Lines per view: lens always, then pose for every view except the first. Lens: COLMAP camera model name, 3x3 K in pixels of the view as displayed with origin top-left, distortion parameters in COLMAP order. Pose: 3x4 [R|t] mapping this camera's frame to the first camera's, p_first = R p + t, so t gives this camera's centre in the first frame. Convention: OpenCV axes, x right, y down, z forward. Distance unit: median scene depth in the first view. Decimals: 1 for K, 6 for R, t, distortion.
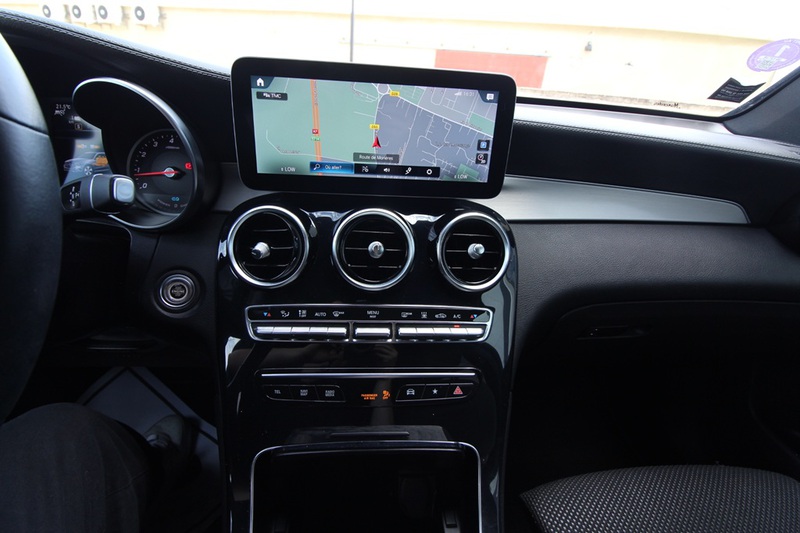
lens RADIAL K [[378.6, 0, 400.0], [0, 378.6, 266.5], [0, 0, 1]] dist [0.000077, -0.009988]
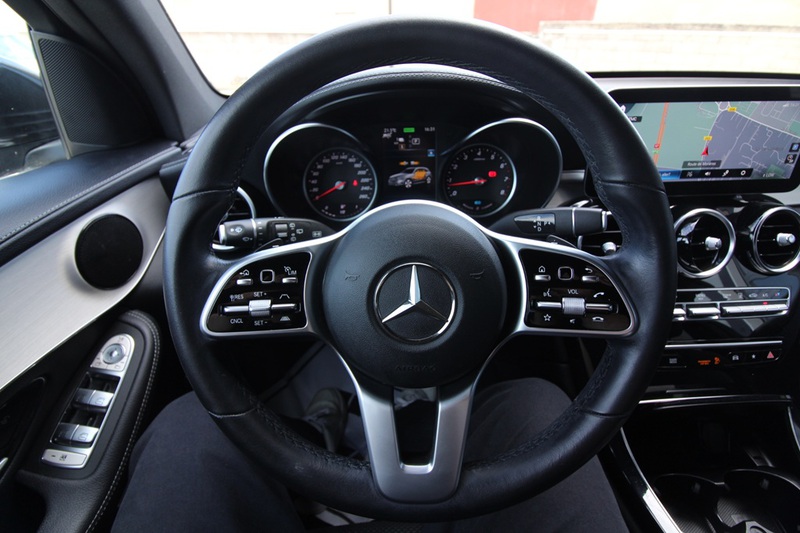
lens RADIAL K [[378.6, 0, 400.0], [0, 378.6, 266.5], [0, 0, 1]] dist [0.000077, -0.009988]
pose [[0.995516, -0.042719, -0.084400, -0.898301], [0.051674, 0.992922, 0.106941, -0.145006], [0.079235, -0.110823, 0.990677, -0.257631]]
